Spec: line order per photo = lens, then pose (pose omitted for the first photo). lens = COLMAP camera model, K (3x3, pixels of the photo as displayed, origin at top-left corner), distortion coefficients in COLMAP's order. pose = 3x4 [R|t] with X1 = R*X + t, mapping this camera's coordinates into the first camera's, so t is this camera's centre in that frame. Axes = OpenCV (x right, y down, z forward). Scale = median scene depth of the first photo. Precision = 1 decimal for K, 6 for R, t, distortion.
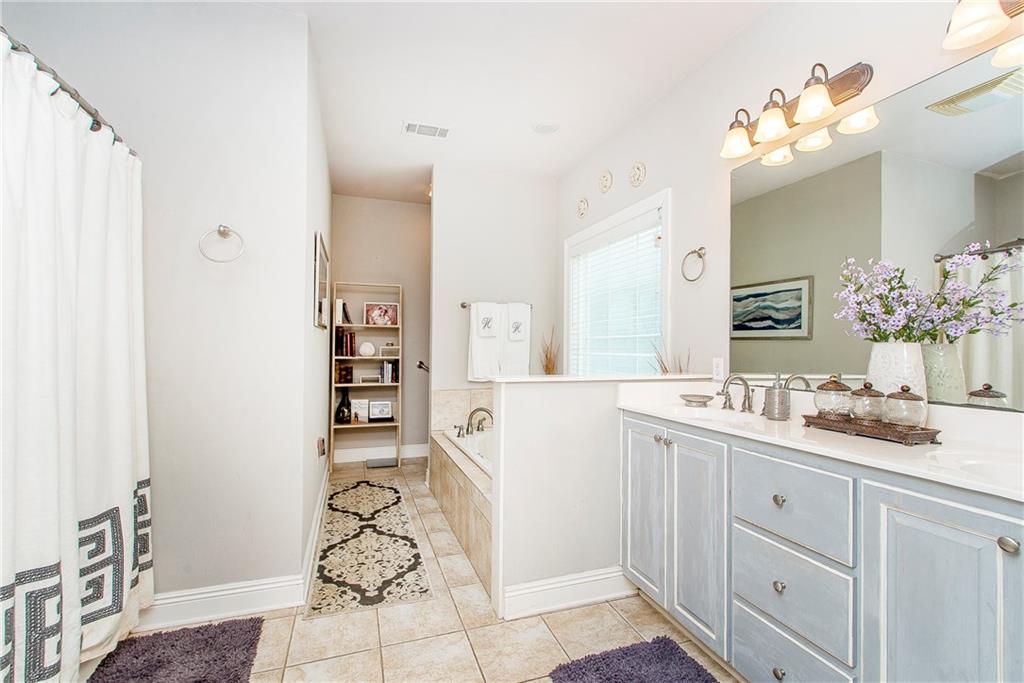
lens RADIAL K [[447.9, 0, 509.2], [0, 447.9, 344.3], [0, 0, 1]] dist [0.010075, -0.004983]
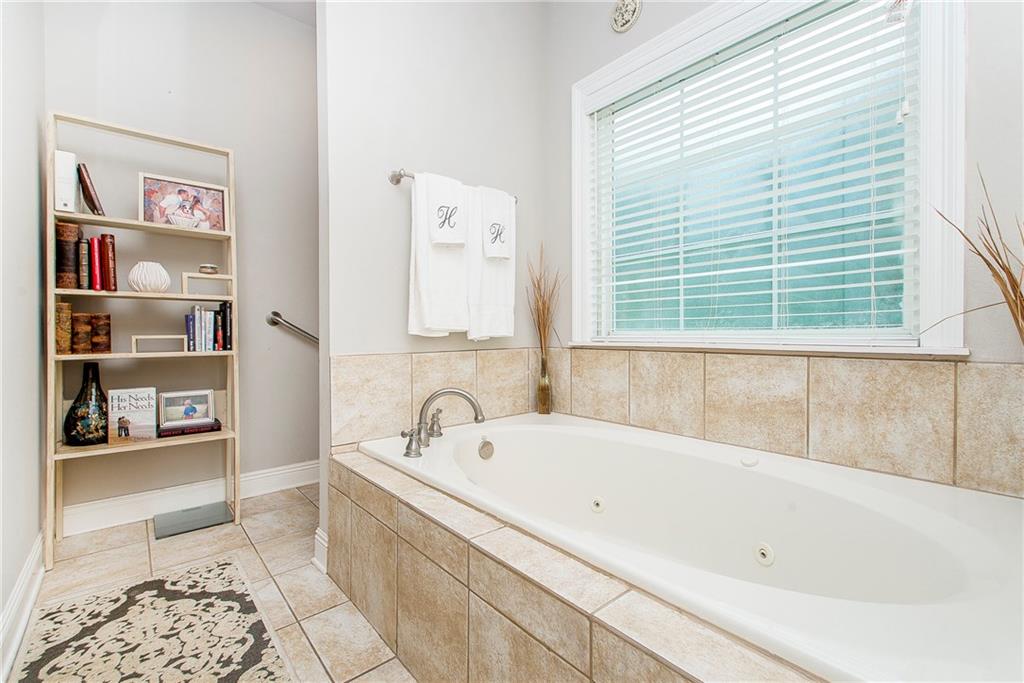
lens RADIAL K [[447.9, 0, 517.8], [0, 447.9, 338.7], [0, 0, 1]] dist [0.010075, -0.004983]
pose [[0.930991, -0.015439, 0.364716, -0.139636], [0.006206, 0.999630, 0.026476, 0.064655], [-0.364990, -0.022385, 0.930742, 0.446861]]
